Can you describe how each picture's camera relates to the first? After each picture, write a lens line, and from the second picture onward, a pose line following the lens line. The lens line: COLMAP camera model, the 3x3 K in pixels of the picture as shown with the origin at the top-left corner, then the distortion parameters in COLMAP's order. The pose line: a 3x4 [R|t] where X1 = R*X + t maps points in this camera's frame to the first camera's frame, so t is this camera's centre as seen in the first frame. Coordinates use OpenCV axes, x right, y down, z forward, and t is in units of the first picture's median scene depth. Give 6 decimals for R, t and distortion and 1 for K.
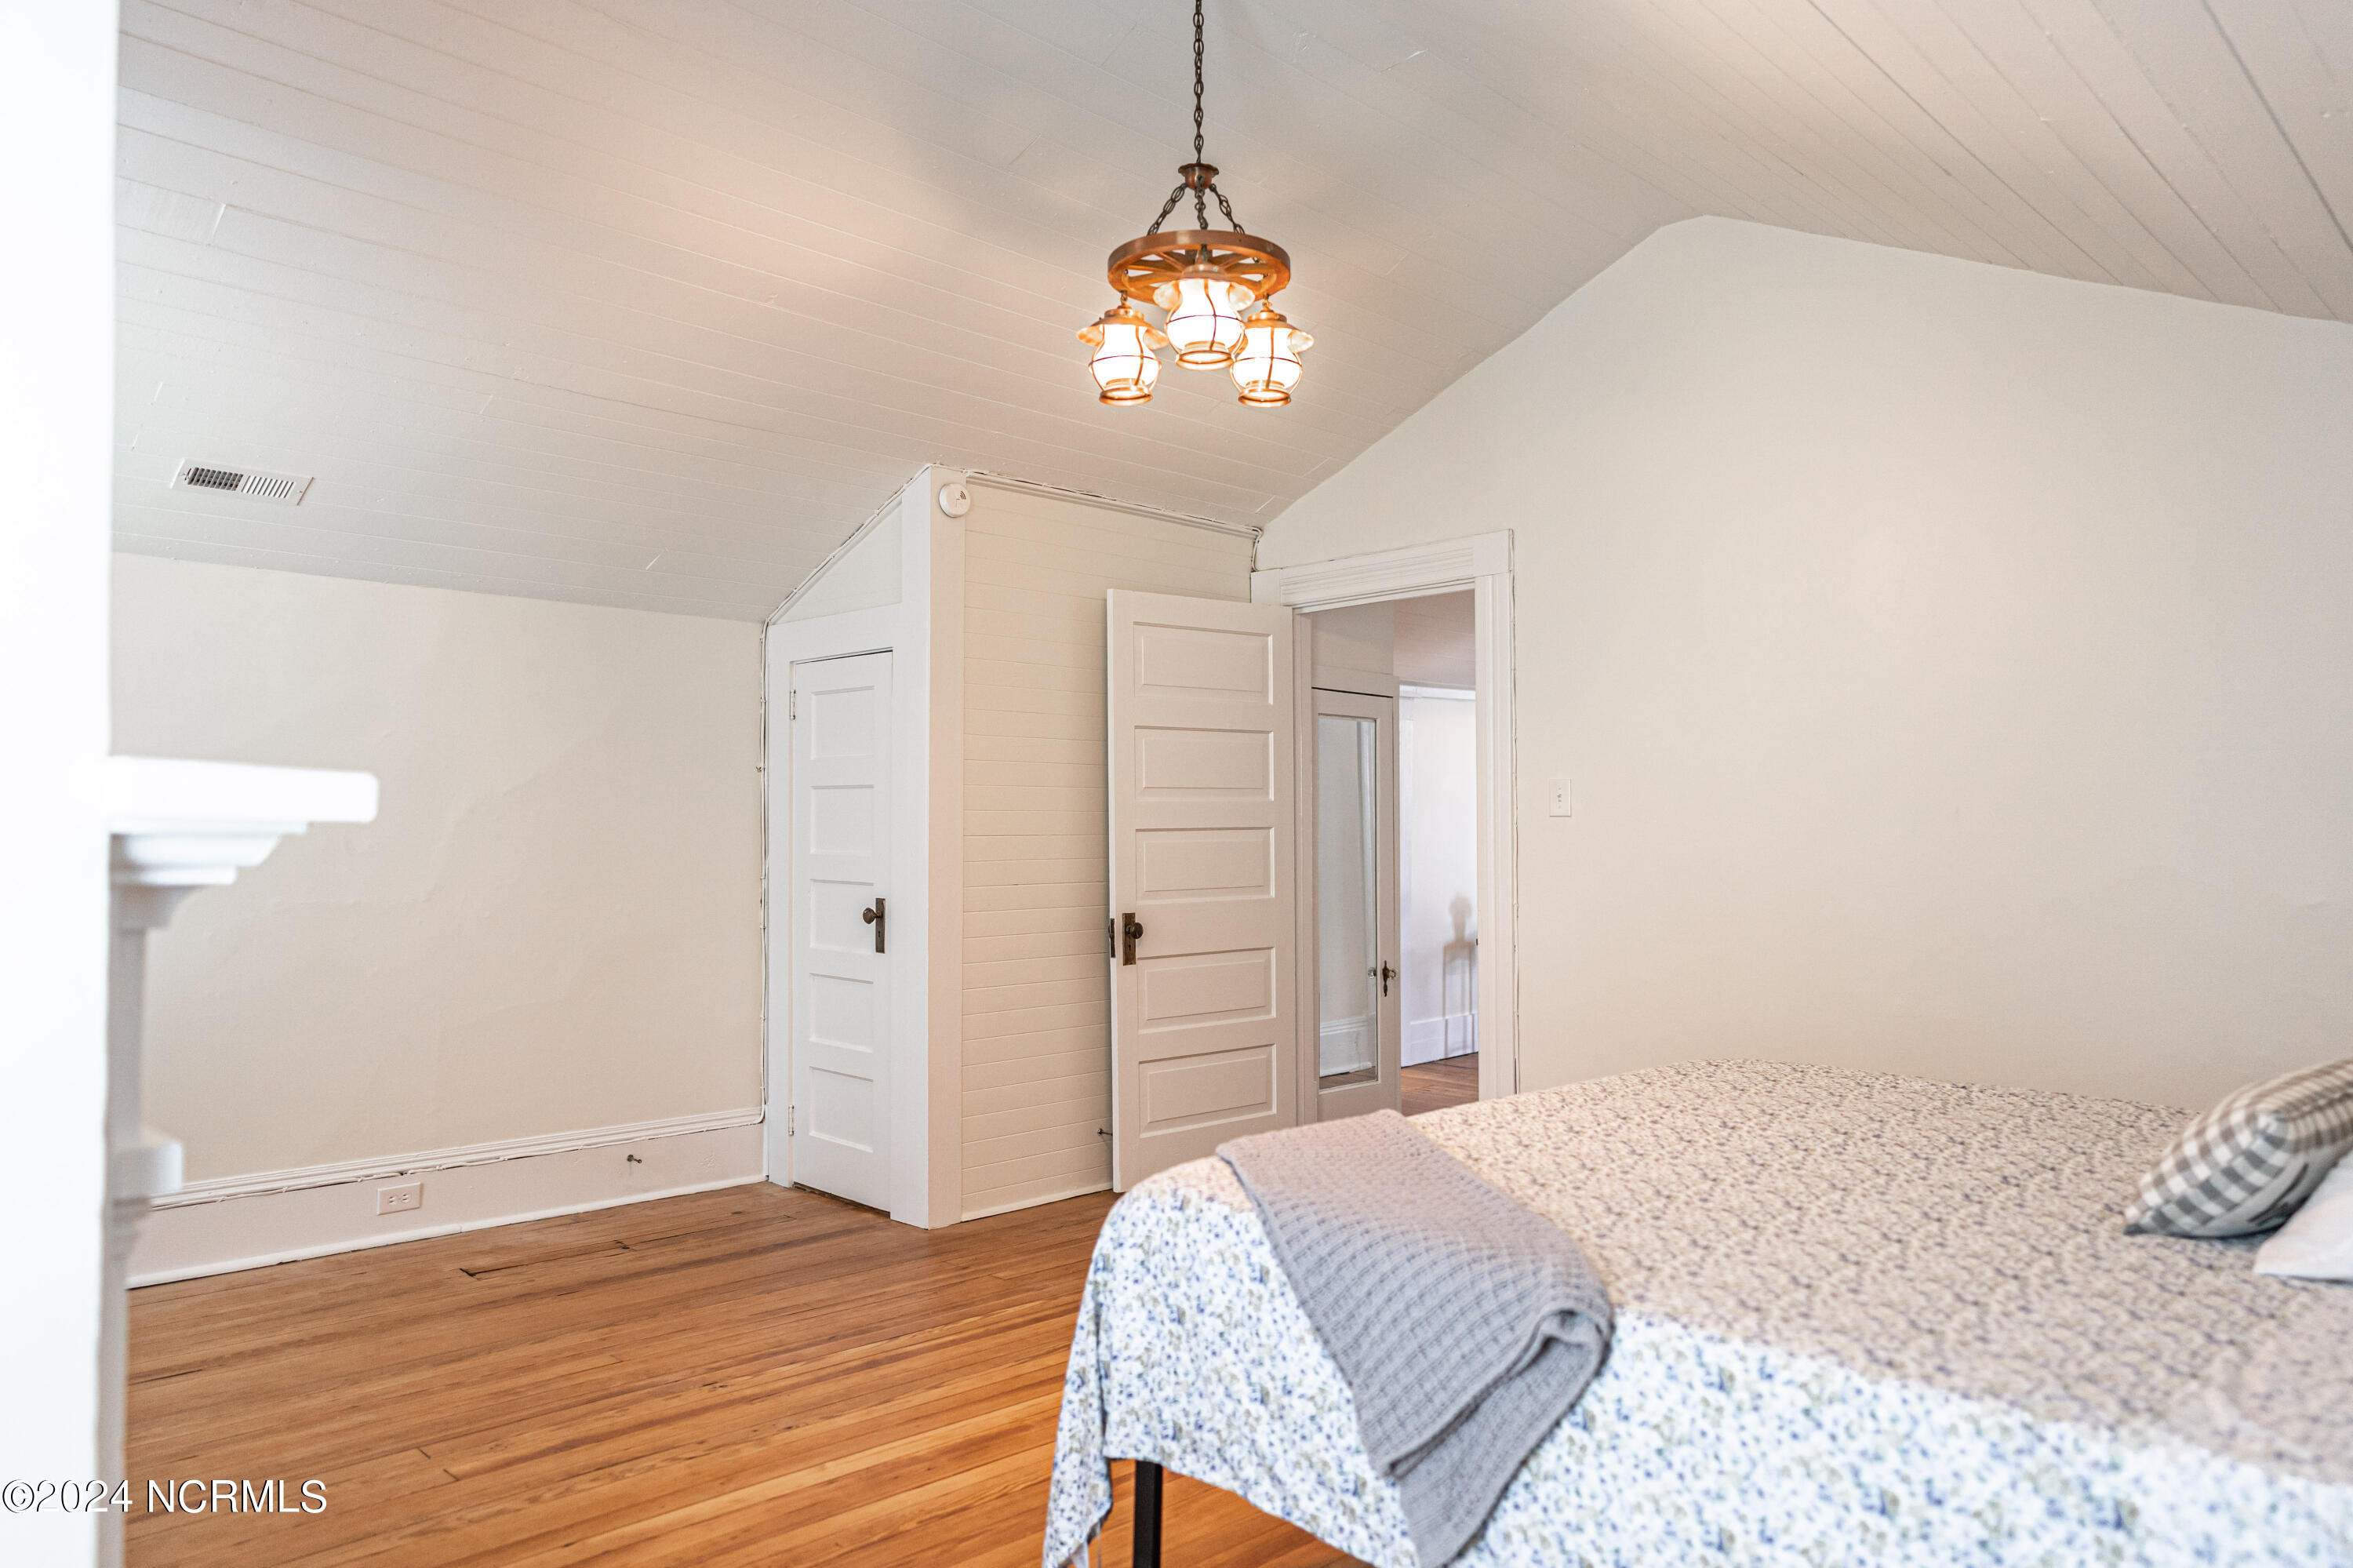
lens RADIAL K [[1606.4, 0, 1182.8], [0, 1606.4, 789.8], [0, 0, 1]] dist [0.000313, -0.000903]
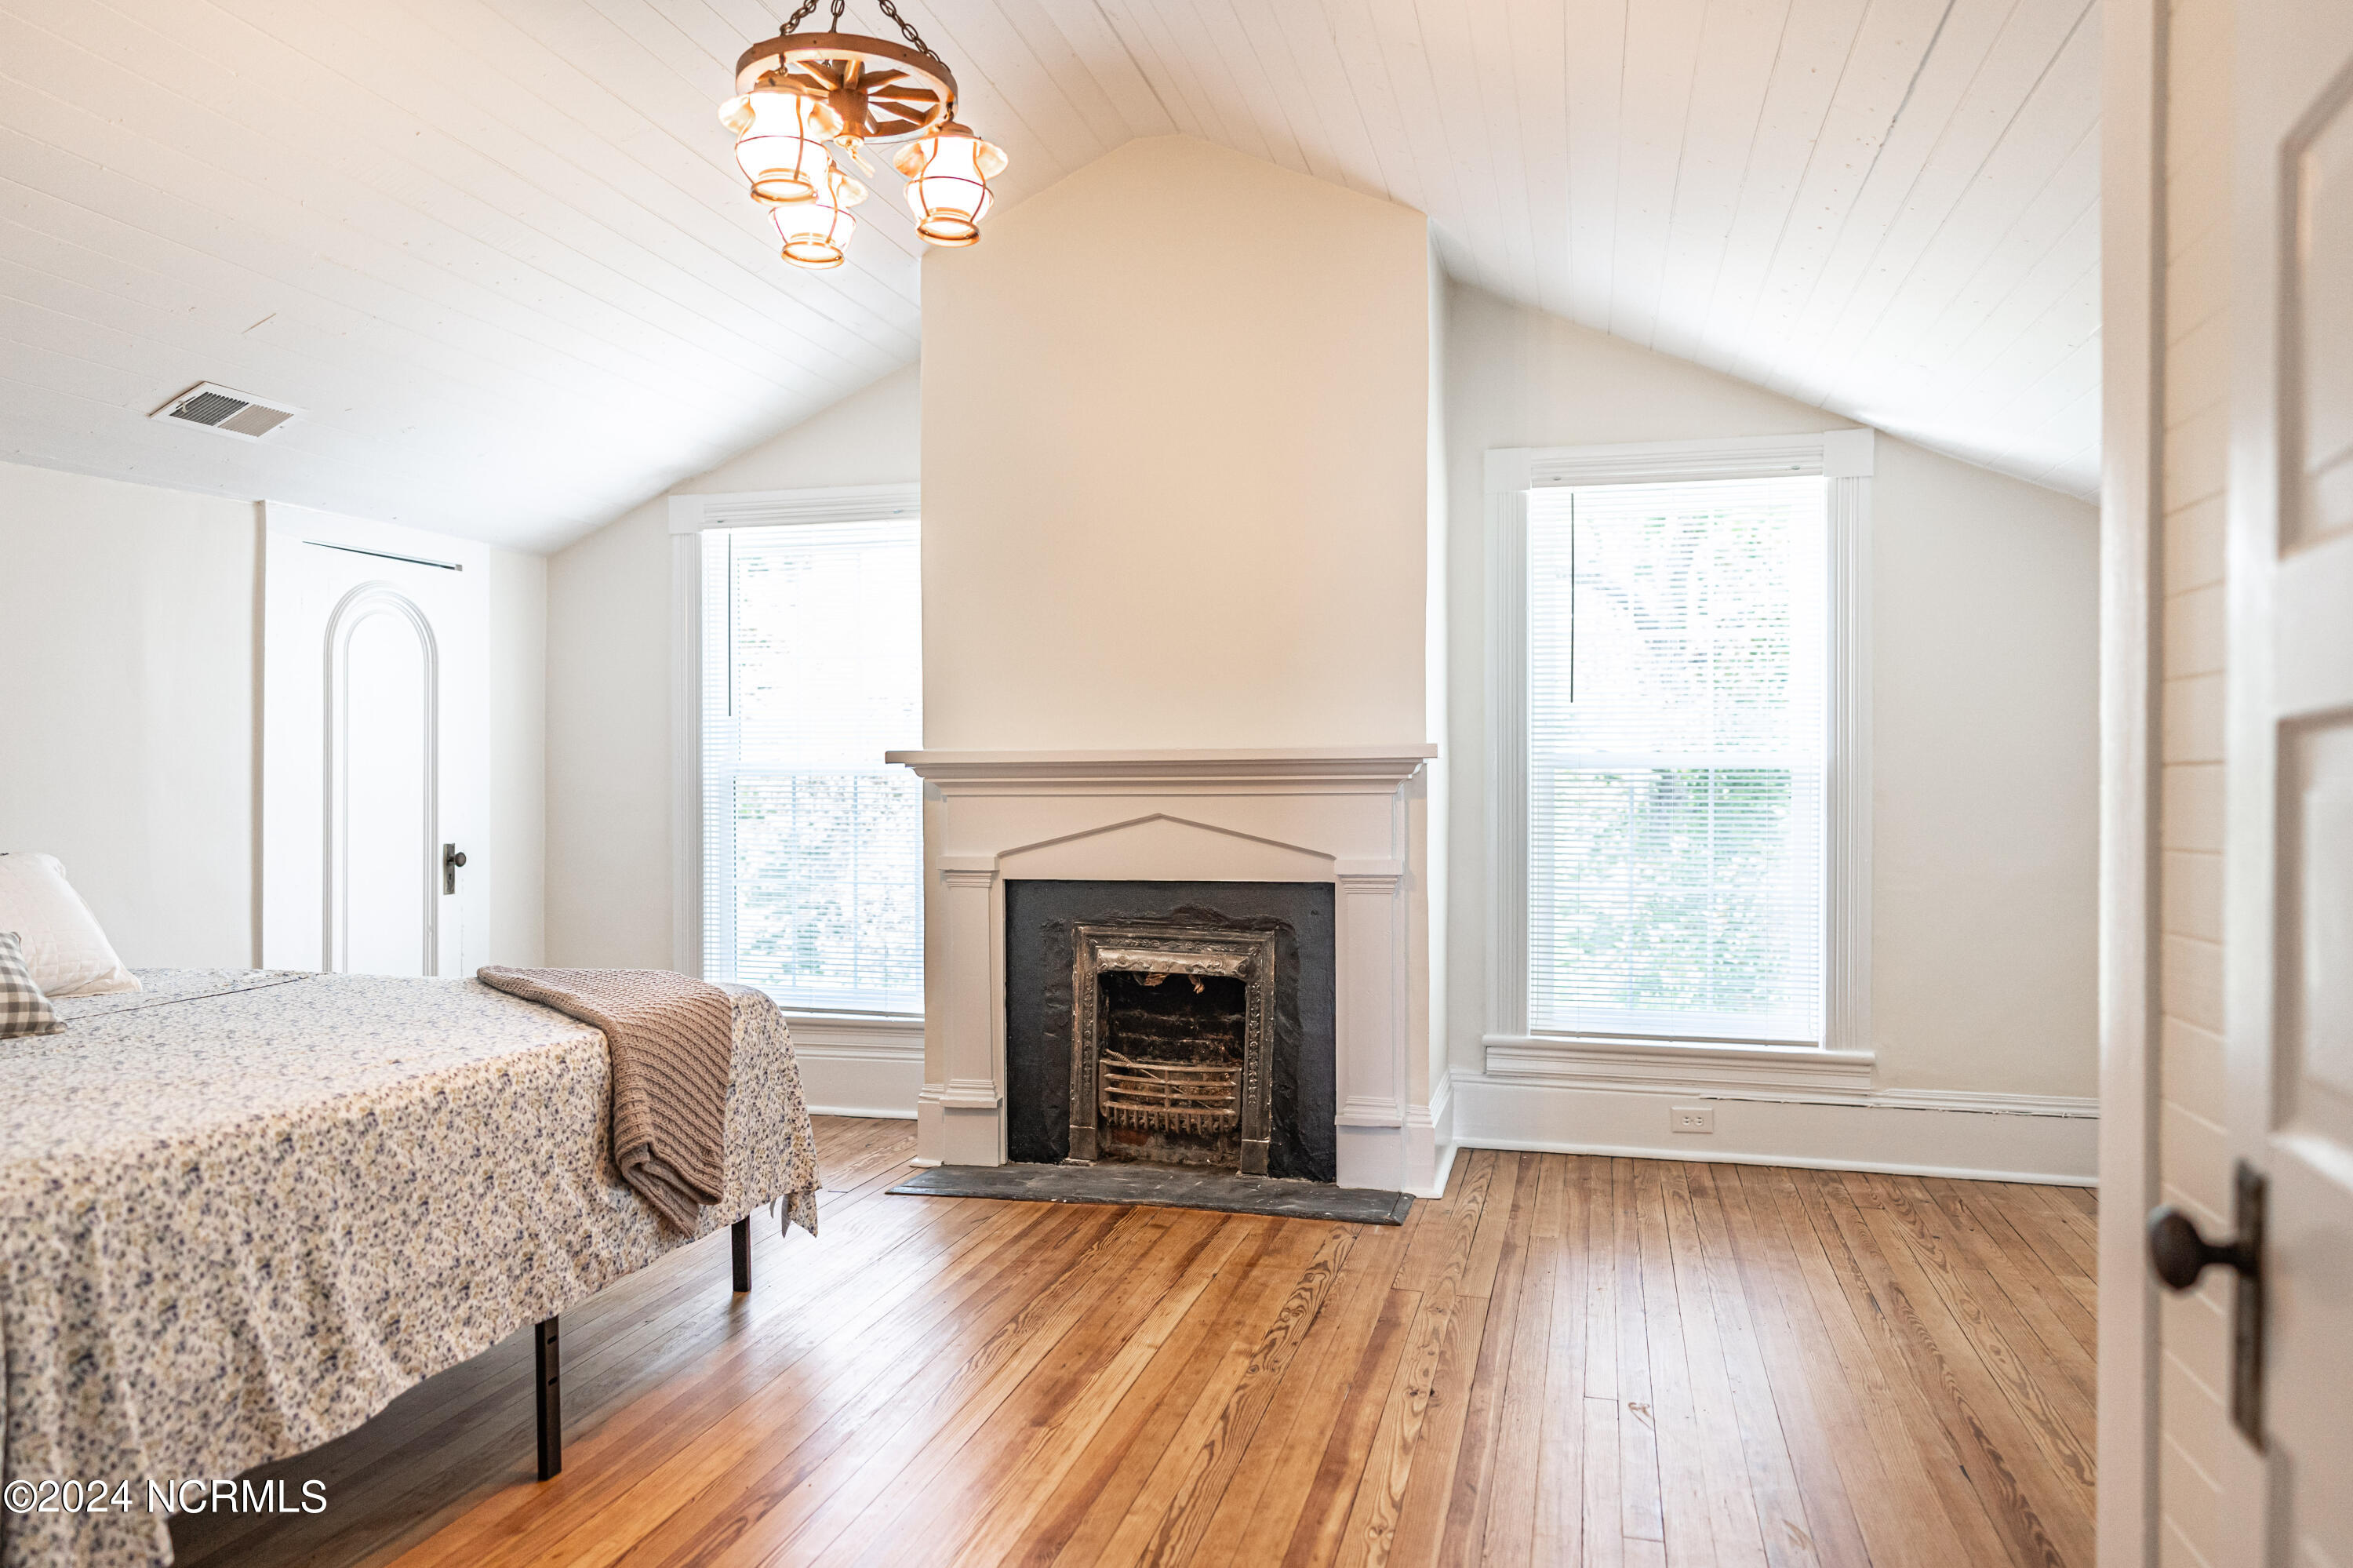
lens RADIAL K [[1606.4, 0, 1182.1], [0, 1606.4, 775.9], [0, 0, 1]] dist [0.000313, -0.000903]
pose [[-0.862705, -0.001135, -0.505706, 0.321180], [0.009526, 0.999784, -0.018494, 0.056327], [0.505617, -0.020772, -0.862508, 2.022940]]
